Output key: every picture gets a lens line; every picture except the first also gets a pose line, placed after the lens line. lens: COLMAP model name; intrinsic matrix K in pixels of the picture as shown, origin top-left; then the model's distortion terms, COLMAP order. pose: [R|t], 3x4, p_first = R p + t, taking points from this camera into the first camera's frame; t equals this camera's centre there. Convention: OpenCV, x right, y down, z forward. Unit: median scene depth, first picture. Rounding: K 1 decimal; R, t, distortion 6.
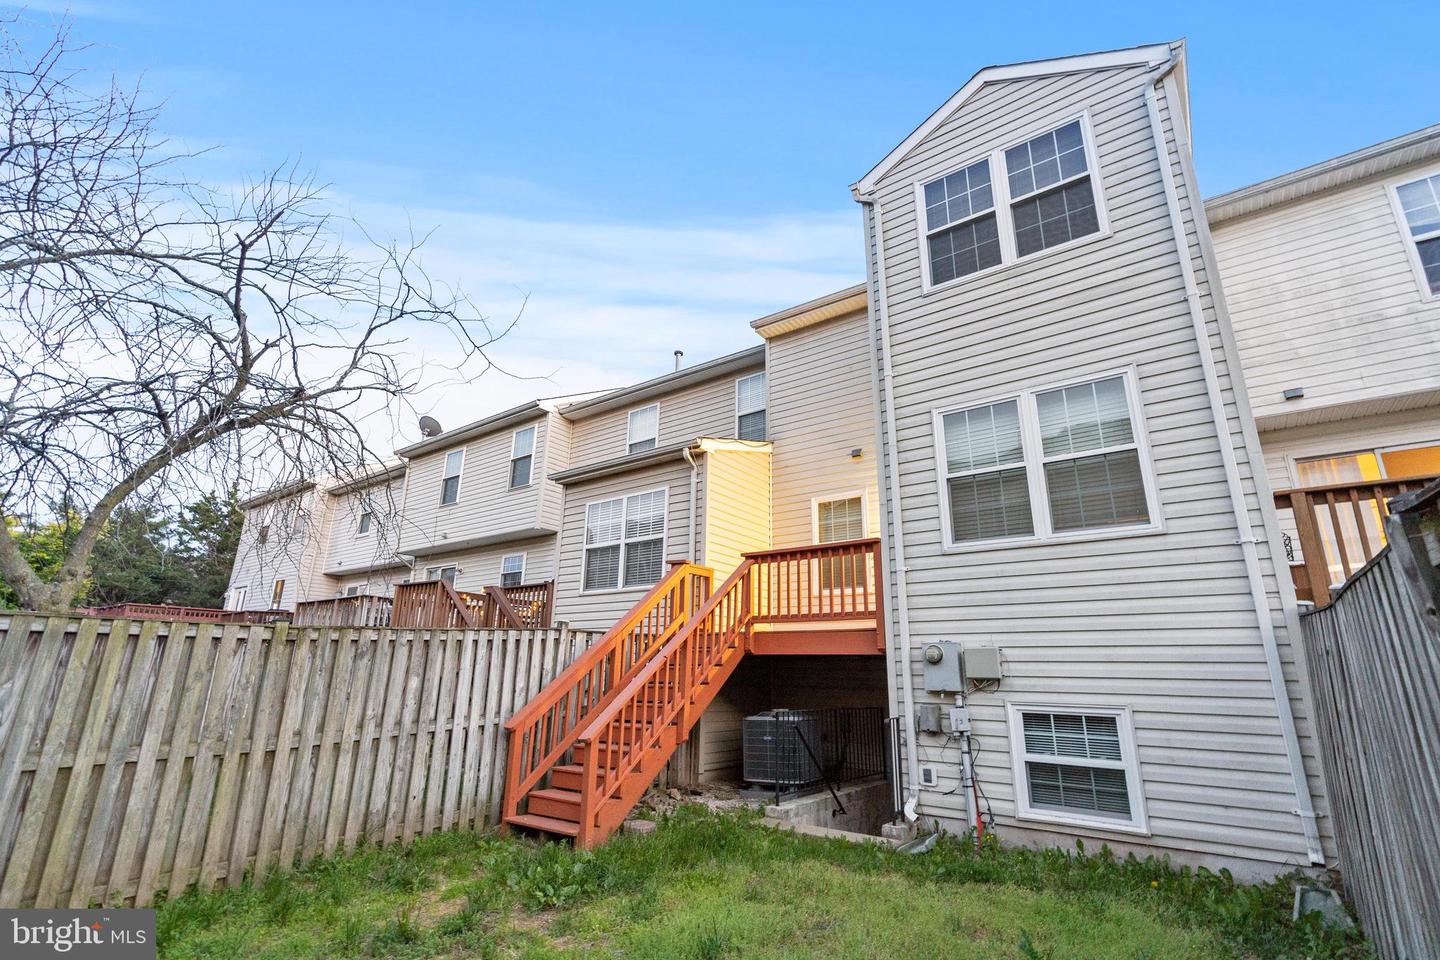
lens RADIAL K [[658.9, 0, 728.7], [0, 658.9, 473.3], [0, 0, 1]] dist [-0.000899, 0.000442]
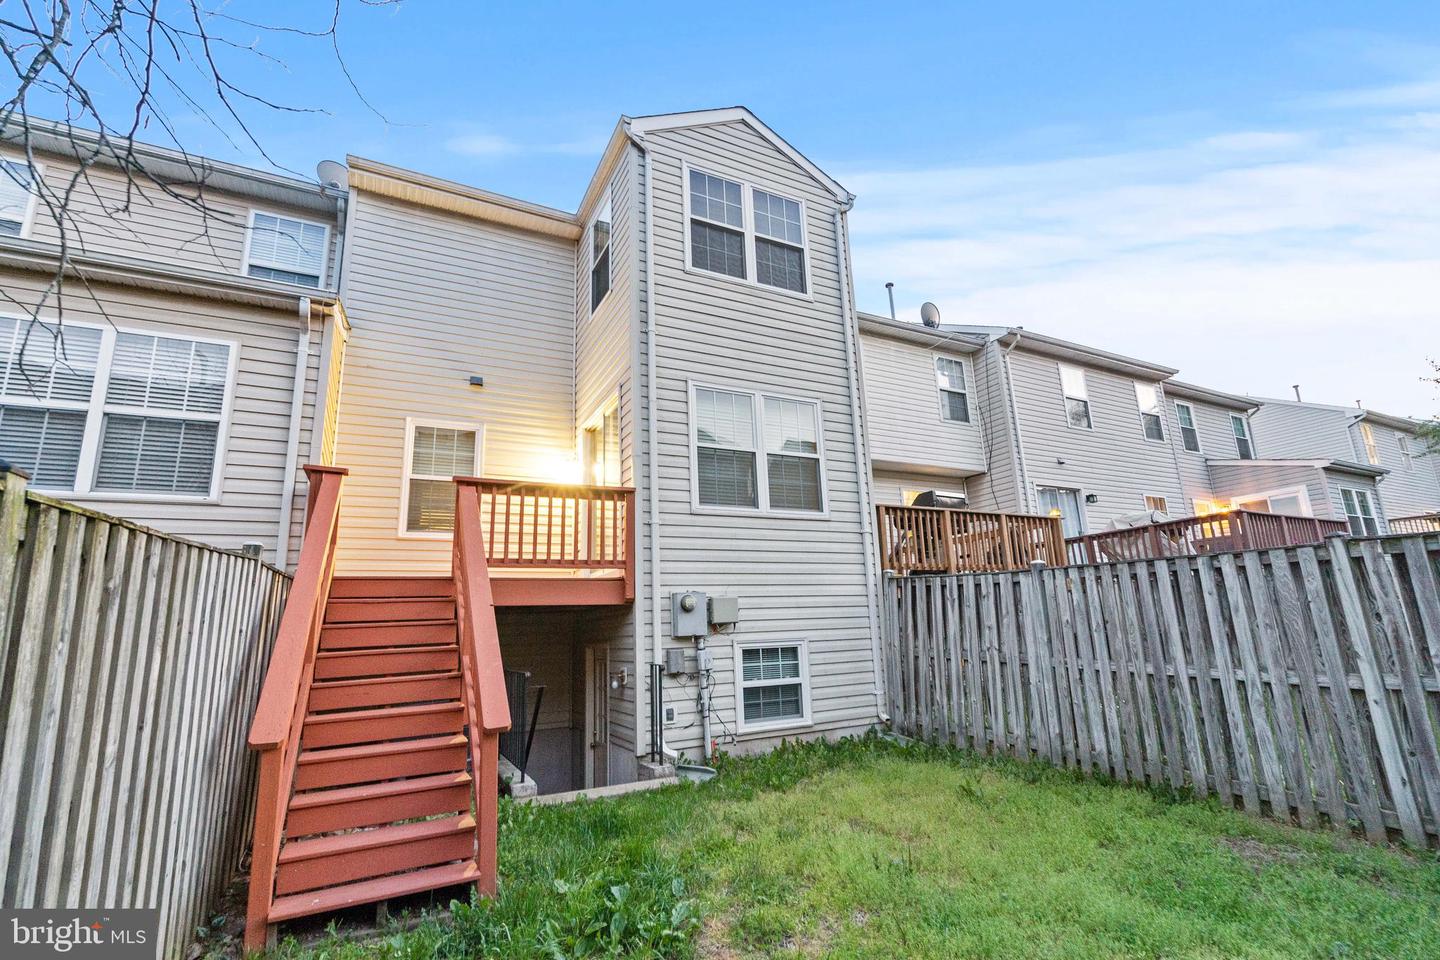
lens RADIAL K [[645.5, 0, 720.0], [0, 645.5, 480.0], [0, 0, 1]] dist [-0.000997, 0.000117]
pose [[0.448599, 0.168590, 0.877688, -0.606367], [-0.219978, 0.972664, -0.074399, 0.138559], [-0.866238, -0.159696, 0.473422, 0.461386]]
